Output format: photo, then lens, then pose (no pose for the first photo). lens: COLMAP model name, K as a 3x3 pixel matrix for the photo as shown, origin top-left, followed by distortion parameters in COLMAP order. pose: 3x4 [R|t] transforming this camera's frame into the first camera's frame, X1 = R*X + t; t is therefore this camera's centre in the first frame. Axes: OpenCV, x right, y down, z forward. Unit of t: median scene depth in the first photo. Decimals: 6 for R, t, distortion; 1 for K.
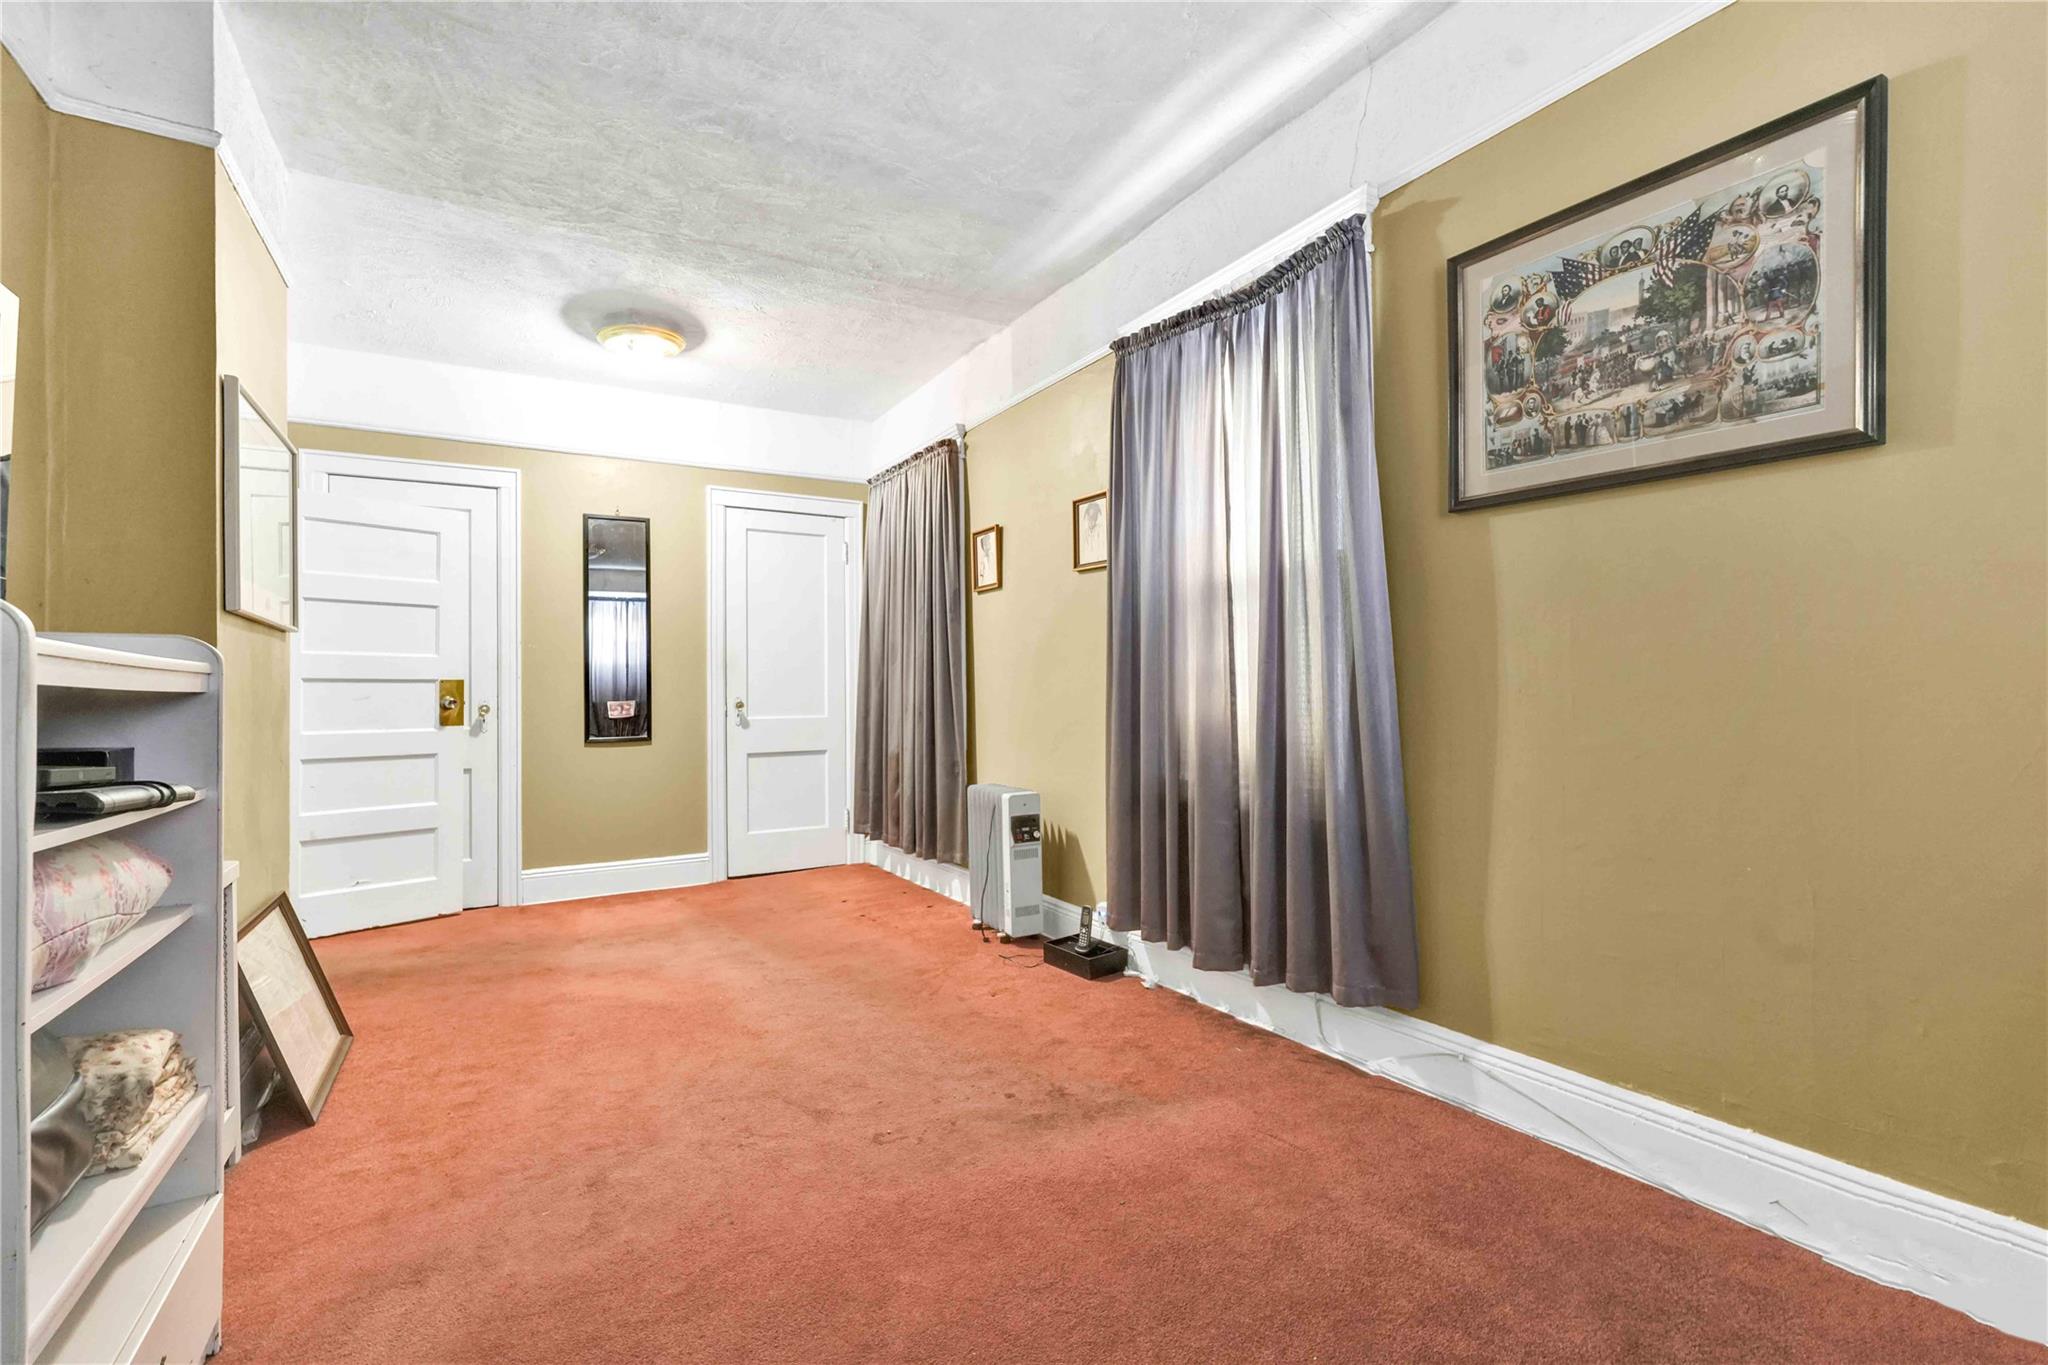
lens RADIAL K [[900.2, 0, 1024.0], [0, 900.2, 682.5], [0, 0, 1]] dist [-0.020632, 0.009562]
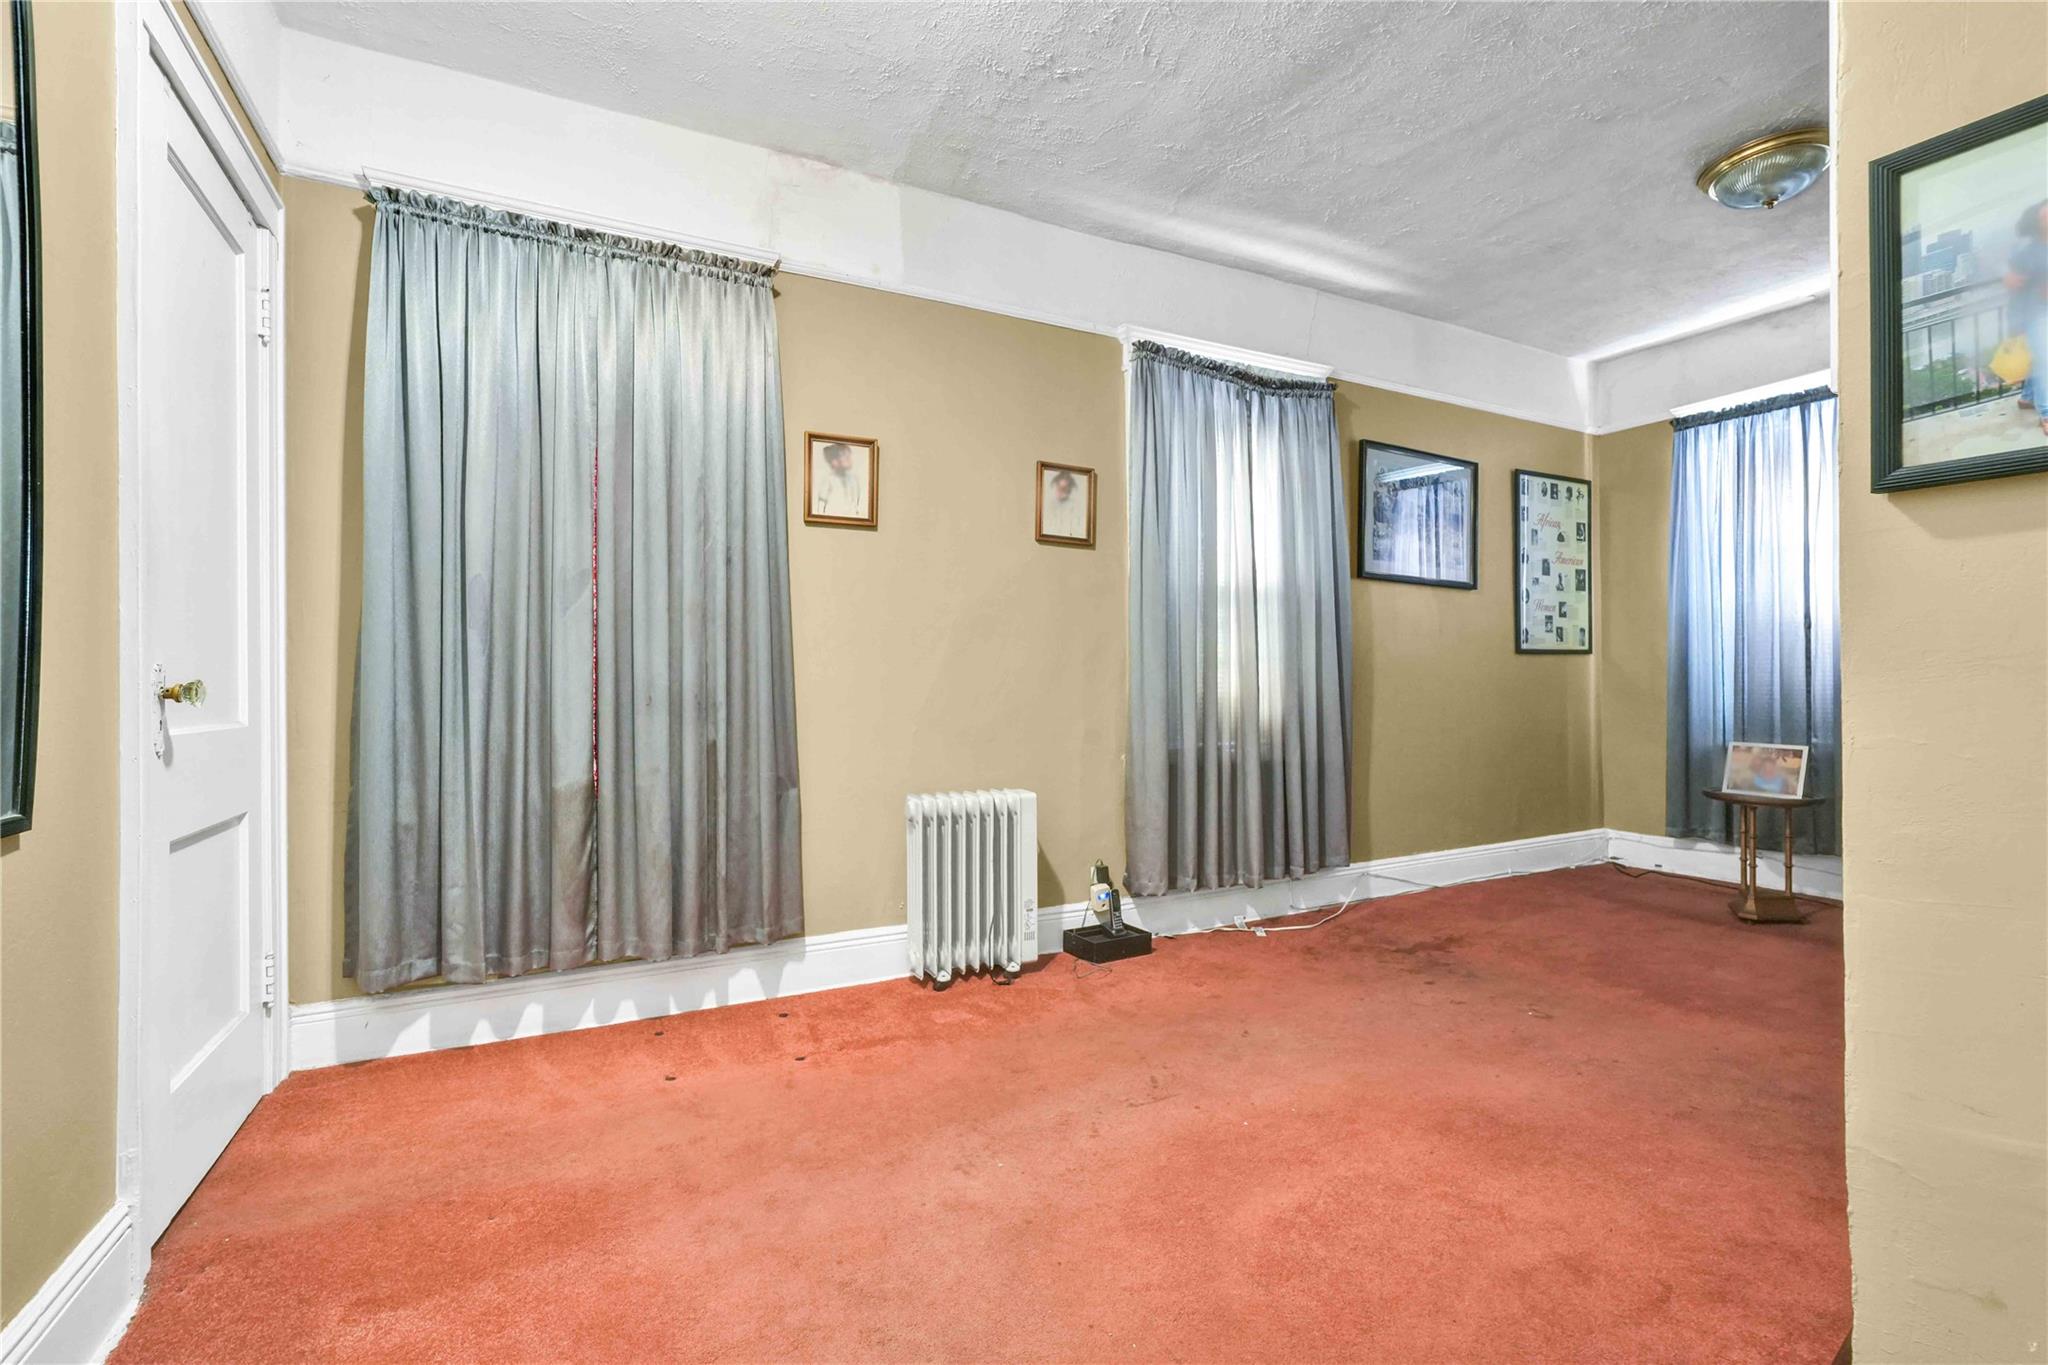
lens RADIAL K [[900.2, 0, 1024.0], [0, 900.2, 682.5], [0, 0, 1]] dist [-0.020632, 0.009562]
pose [[0.084367, 0.002803, 0.996431, -1.124231], [-0.017436, 0.999847, -0.001336, 0.030105], [-0.996282, -0.017261, 0.084403, 1.225595]]
